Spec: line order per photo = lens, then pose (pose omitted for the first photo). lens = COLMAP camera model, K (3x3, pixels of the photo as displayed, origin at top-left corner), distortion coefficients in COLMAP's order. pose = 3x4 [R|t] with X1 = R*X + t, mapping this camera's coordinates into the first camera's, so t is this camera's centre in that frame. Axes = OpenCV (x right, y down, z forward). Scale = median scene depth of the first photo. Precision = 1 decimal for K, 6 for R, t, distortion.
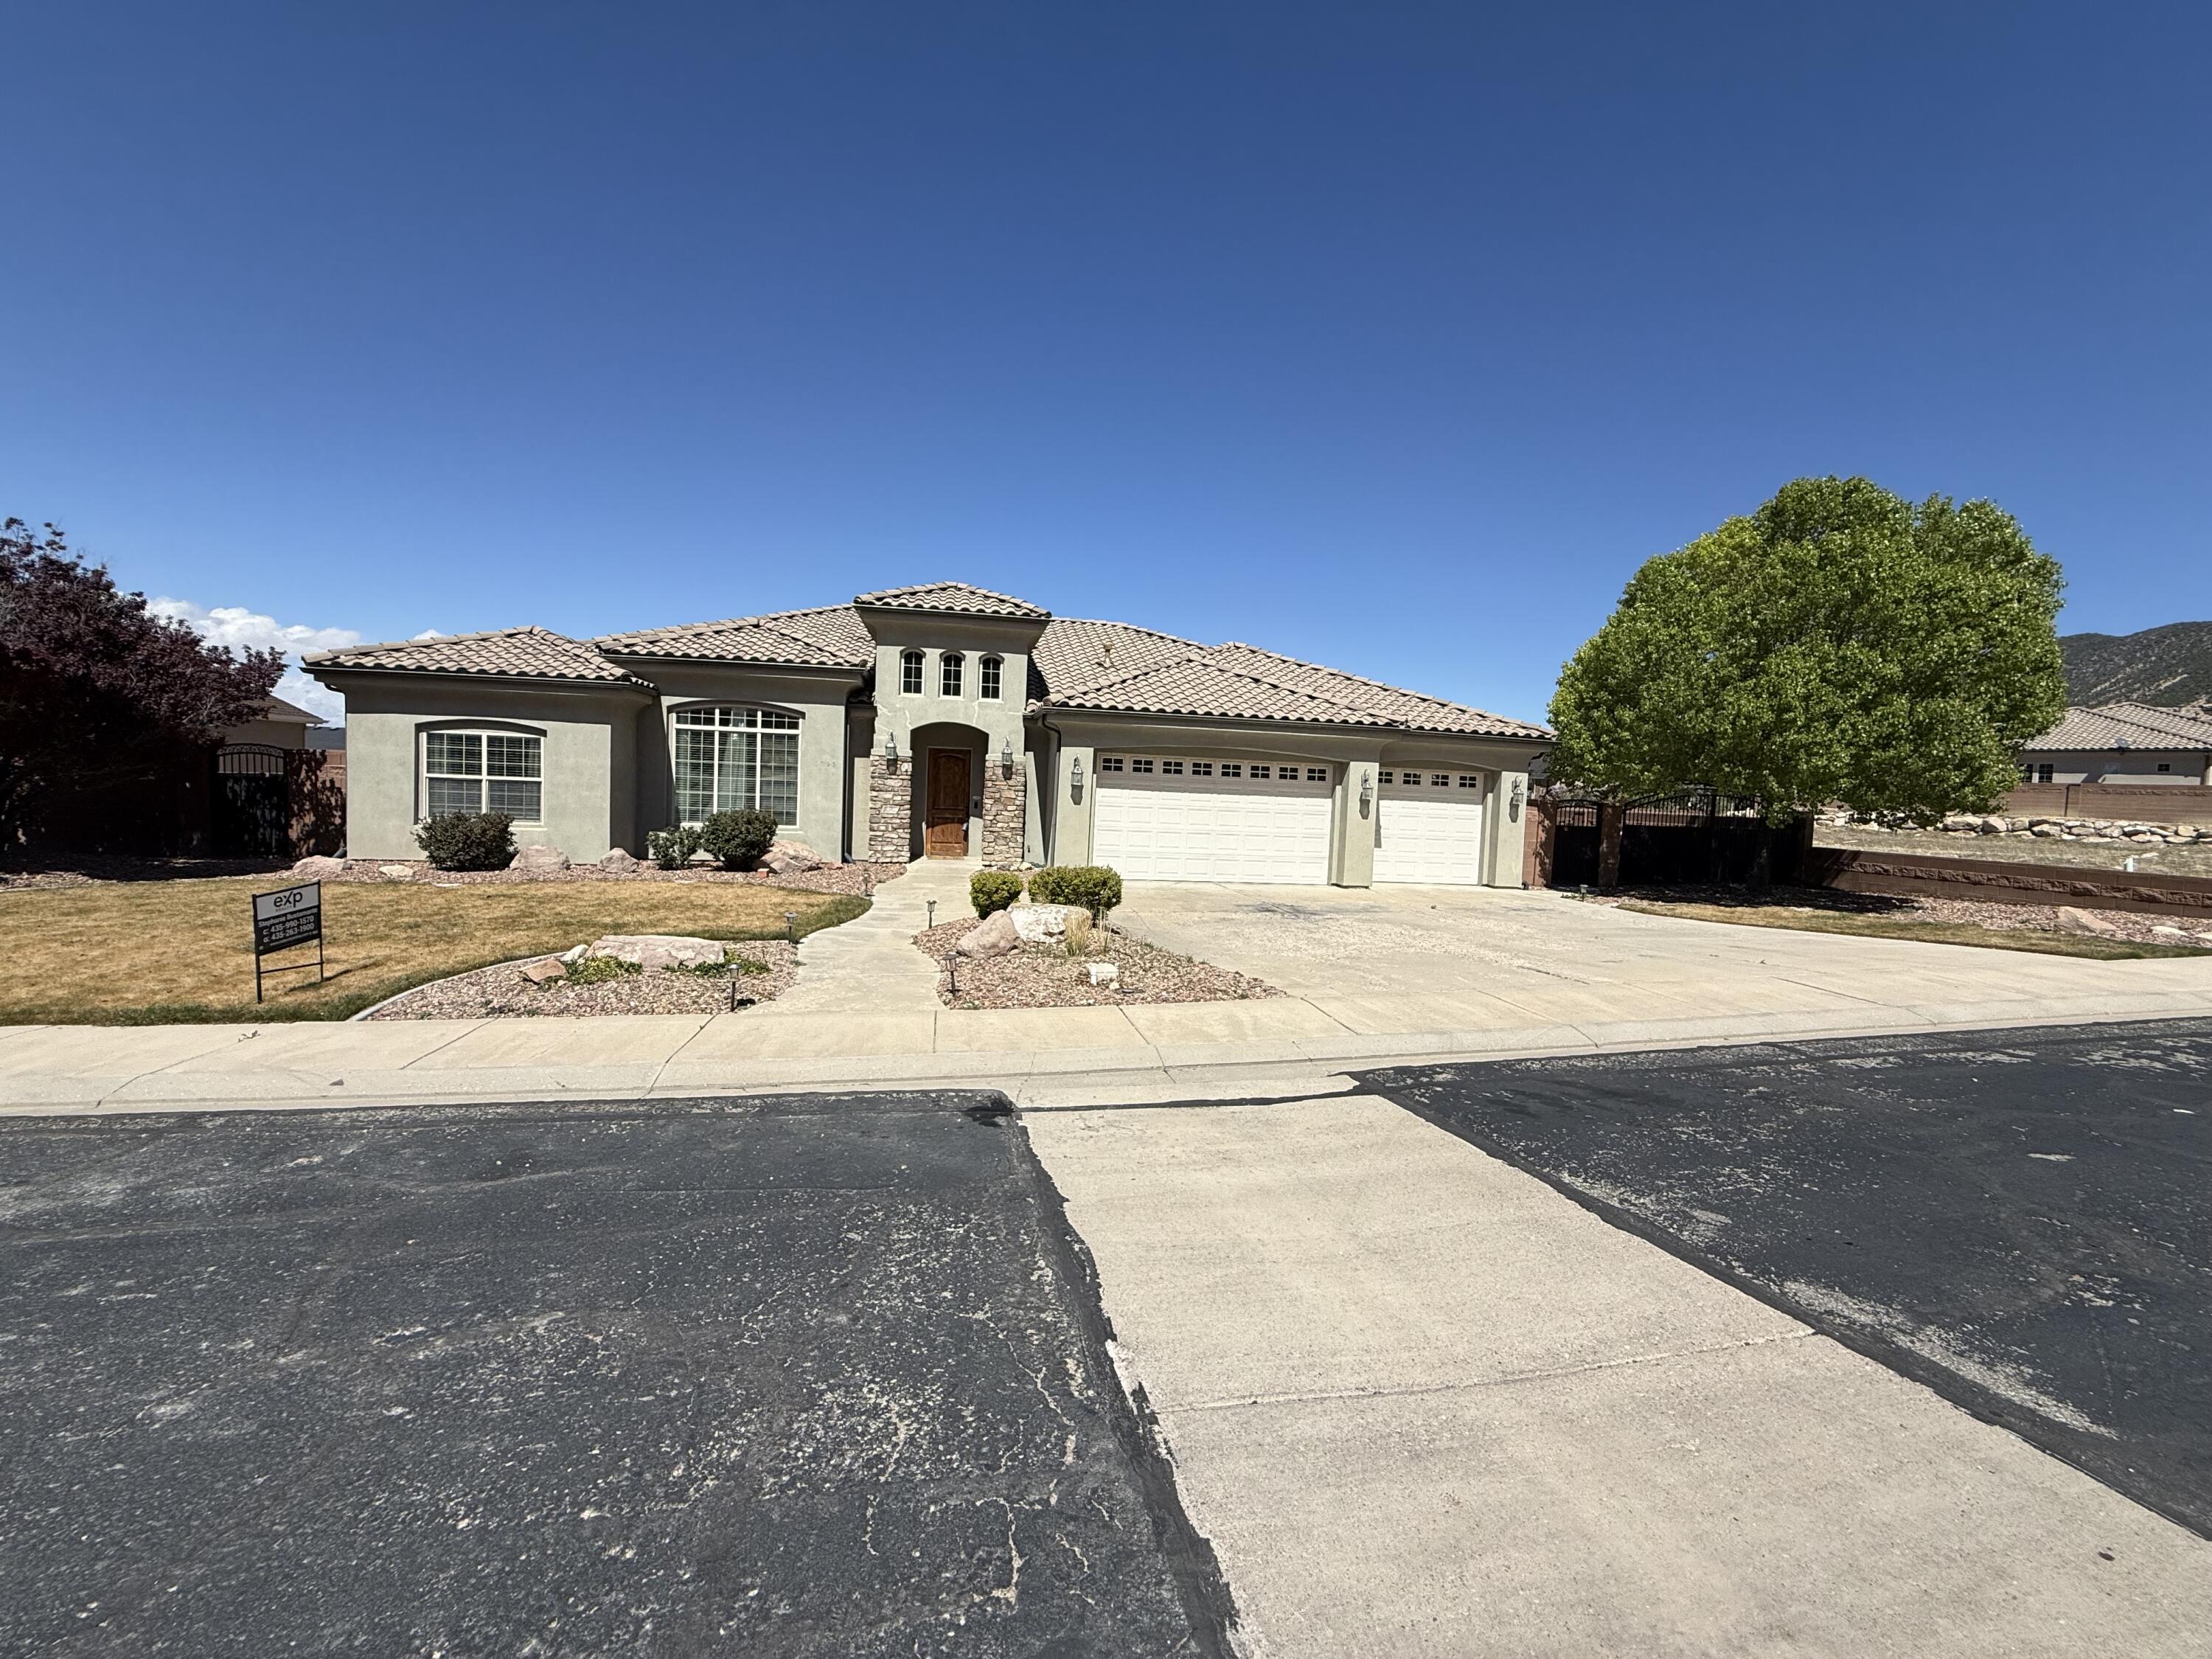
lens RADIAL K [[875.2, 0, 1100.0], [0, 875.2, 831.9], [0, 0, 1]] dist [0.000758, 0.000195]
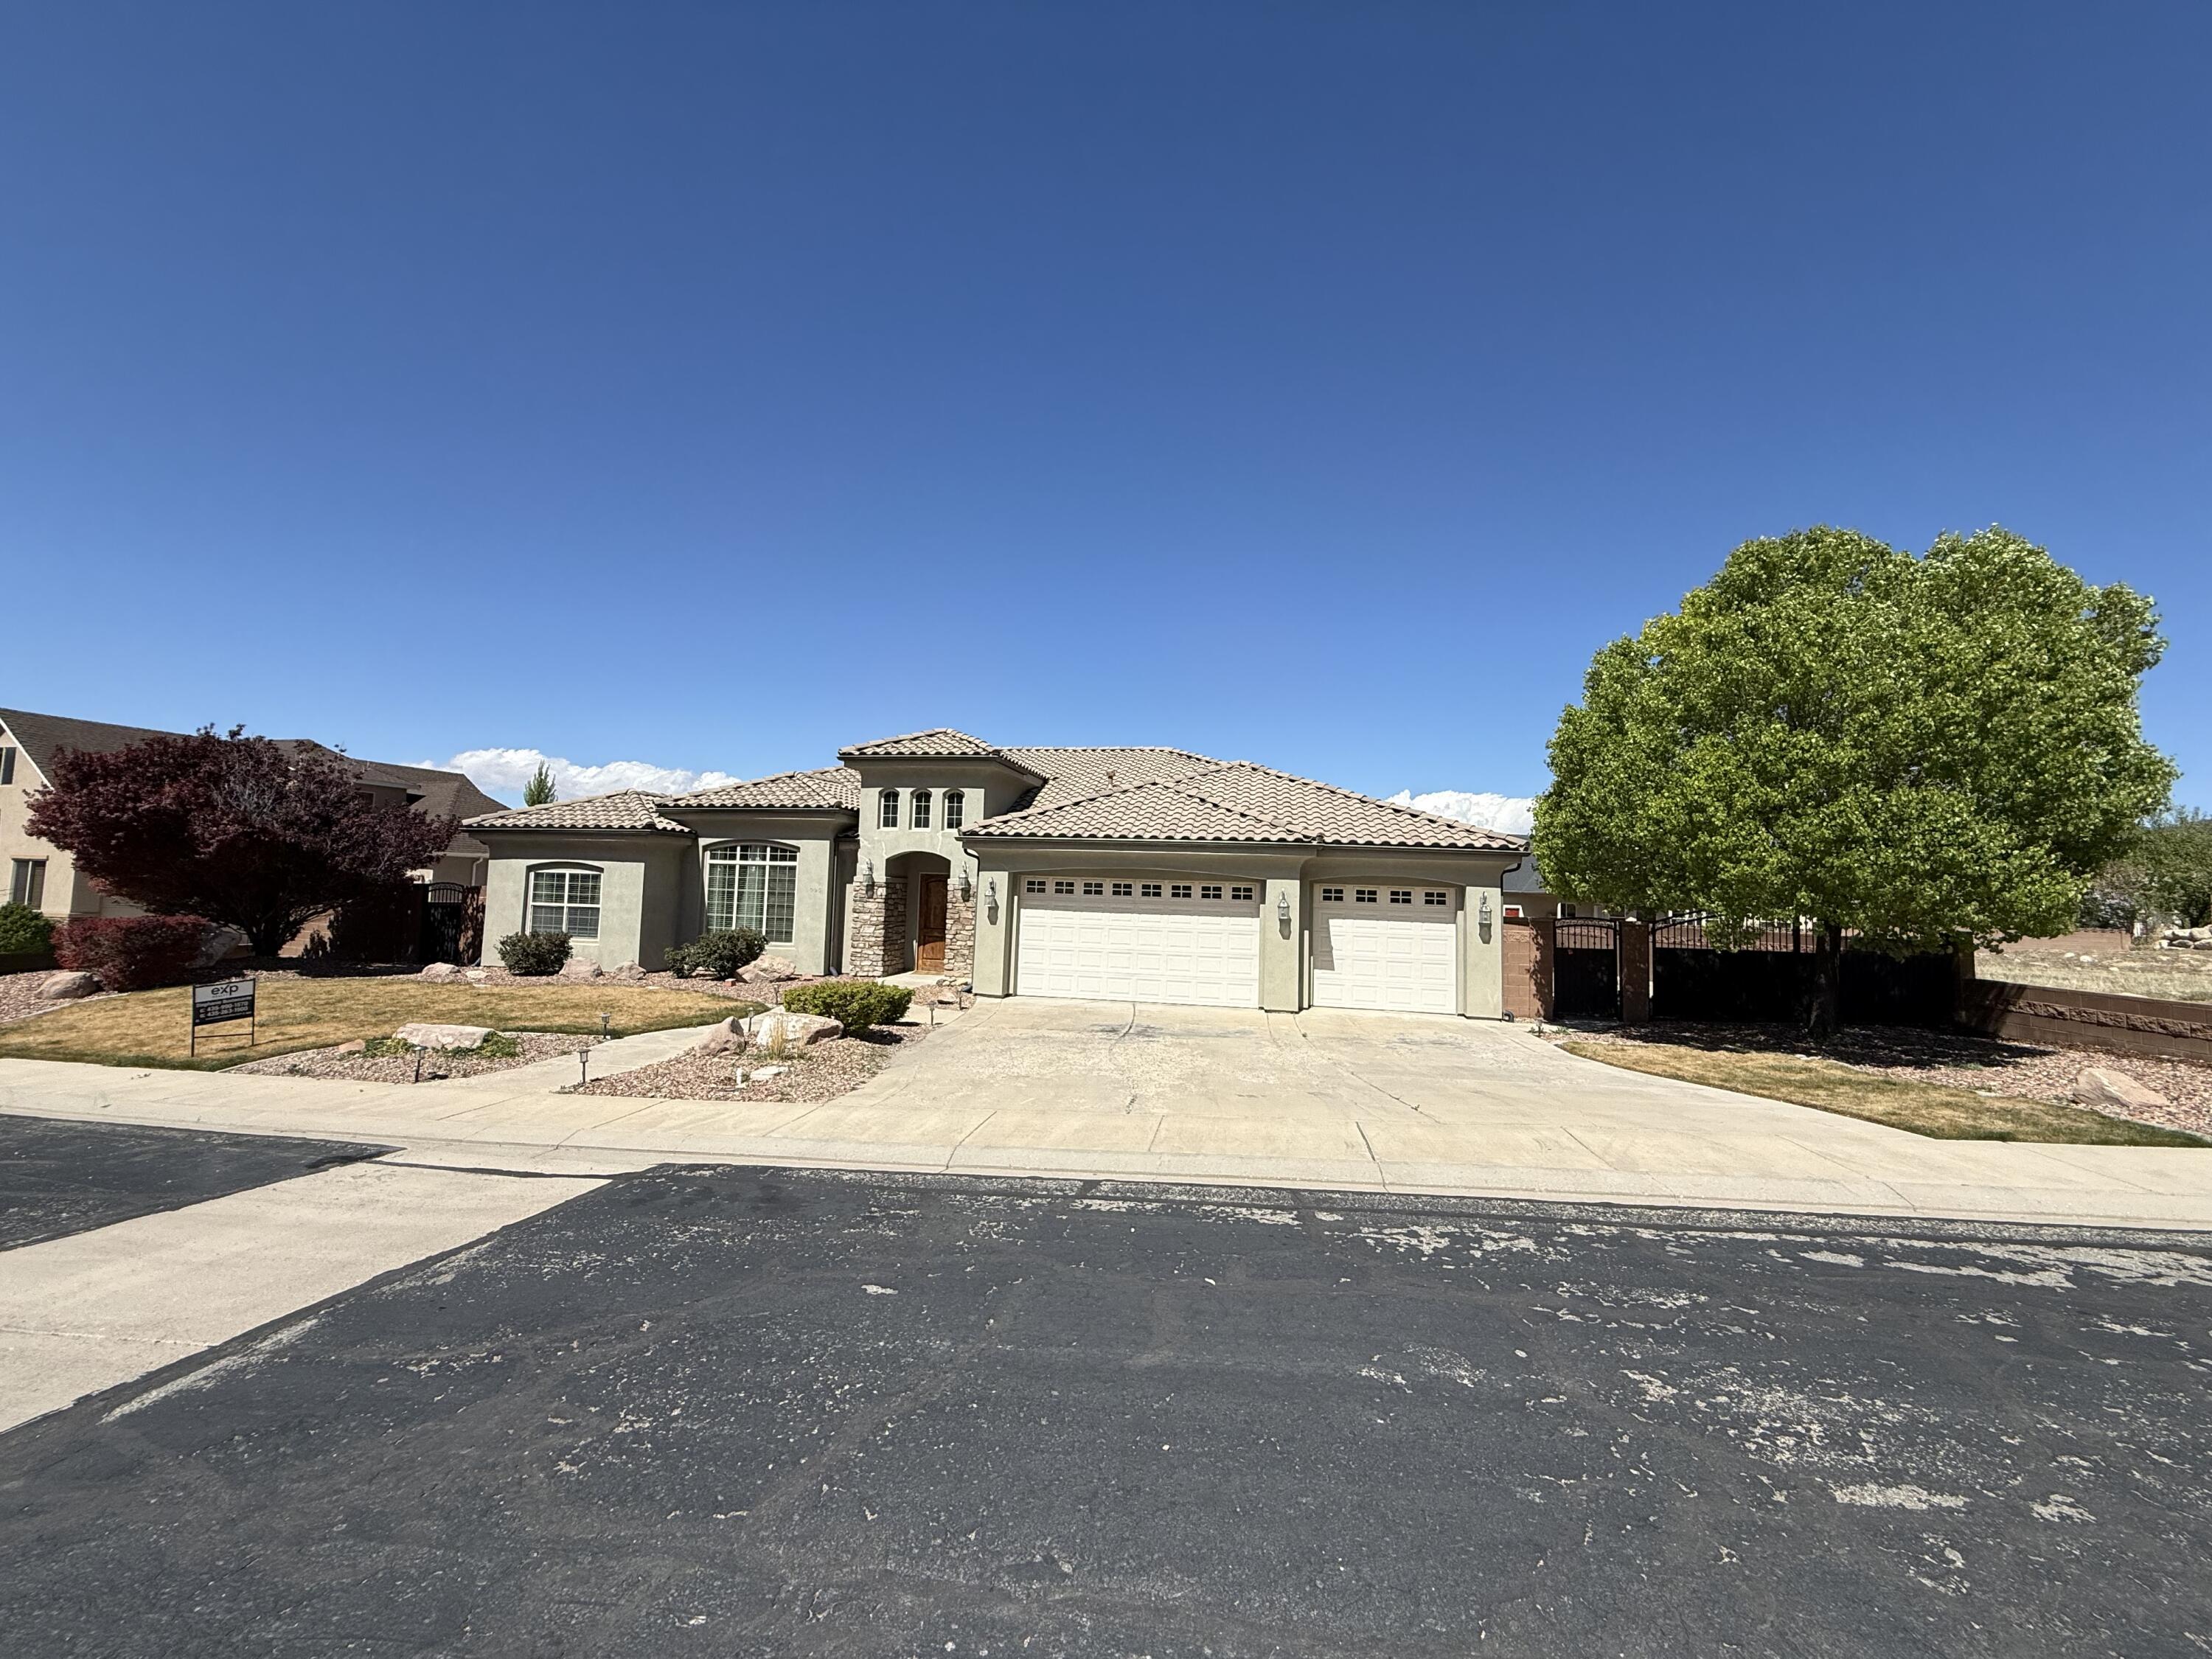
lens RADIAL K [[875.2, 0, 1100.2], [0, 875.2, 826.2], [0, 0, 1]] dist [0.000758, 0.000195]
pose [[0.939471, -0.039375, -0.340359, 0.453086], [-0.008507, 0.990388, -0.138055, -0.003397], [0.342523, 0.132594, 0.930106, 0.026315]]
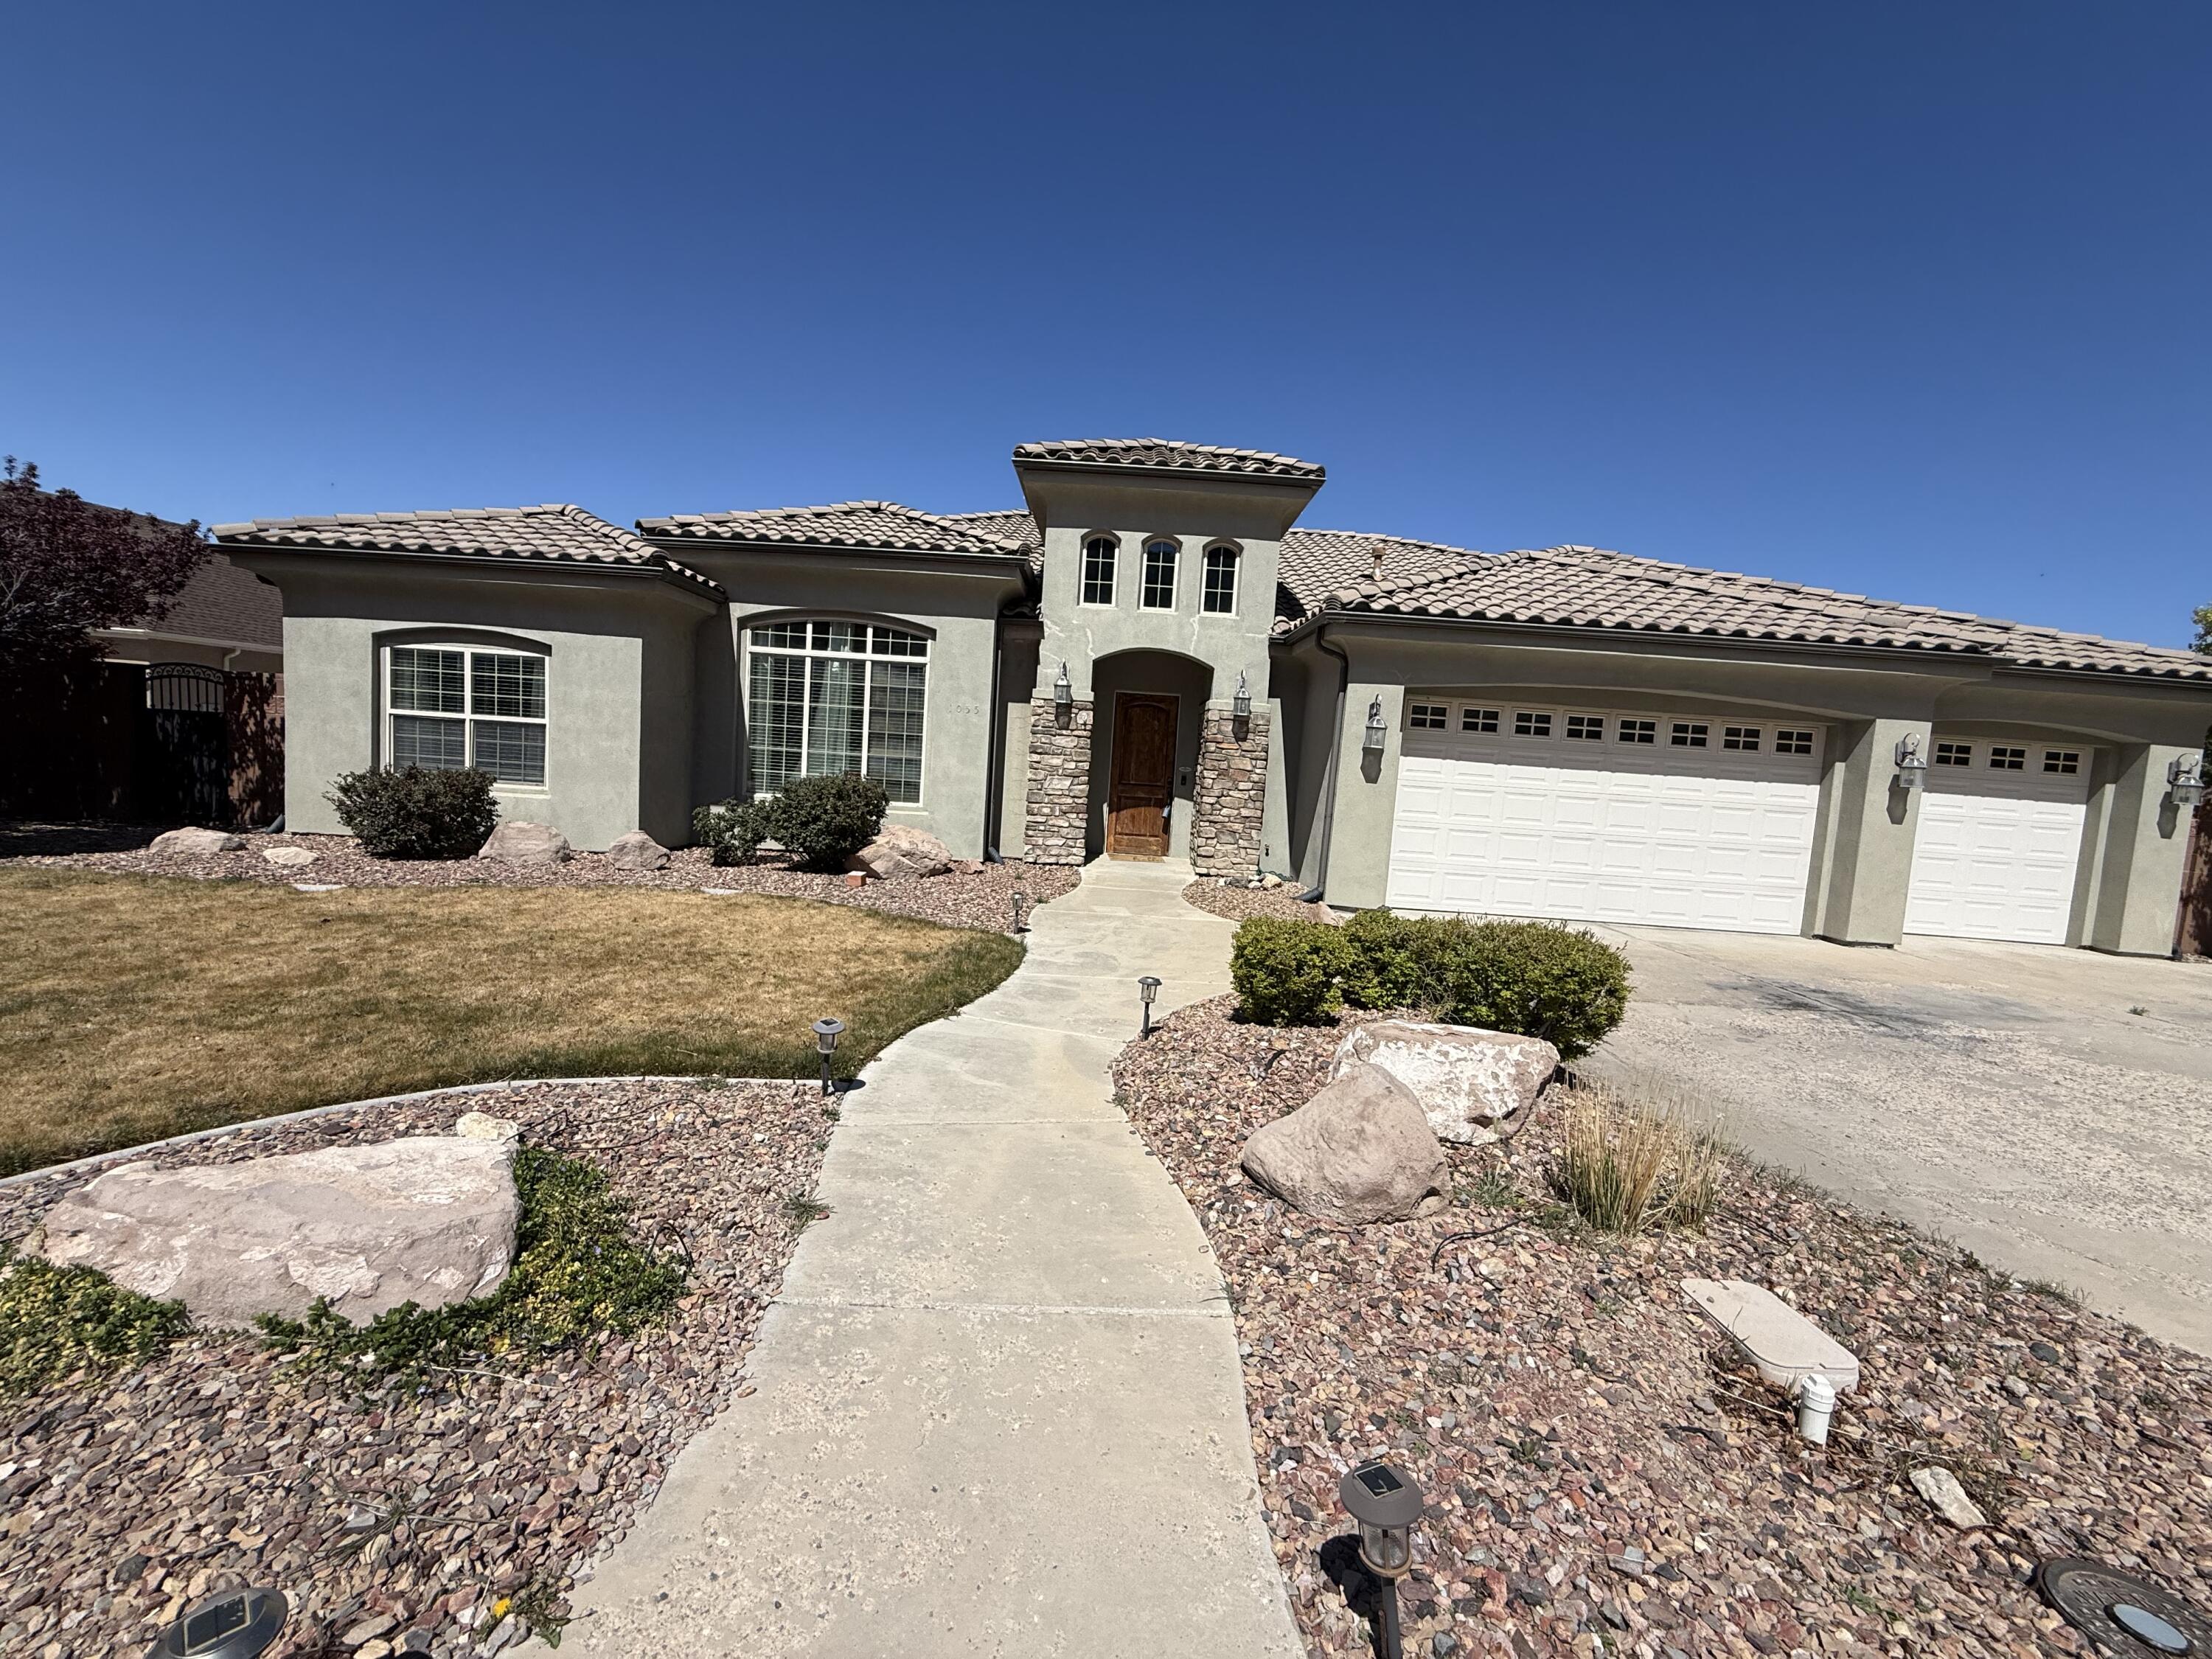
lens RADIAL K [[875.2, 0, 1100.8], [0, 875.2, 828.5], [0, 0, 1]] dist [0.000758, 0.000195]
pose [[0.984131, 0.036709, -0.173605, -0.097840], [-0.033855, 0.999239, 0.019369, -0.005479], [0.174184, -0.013184, 0.984625, 0.377847]]
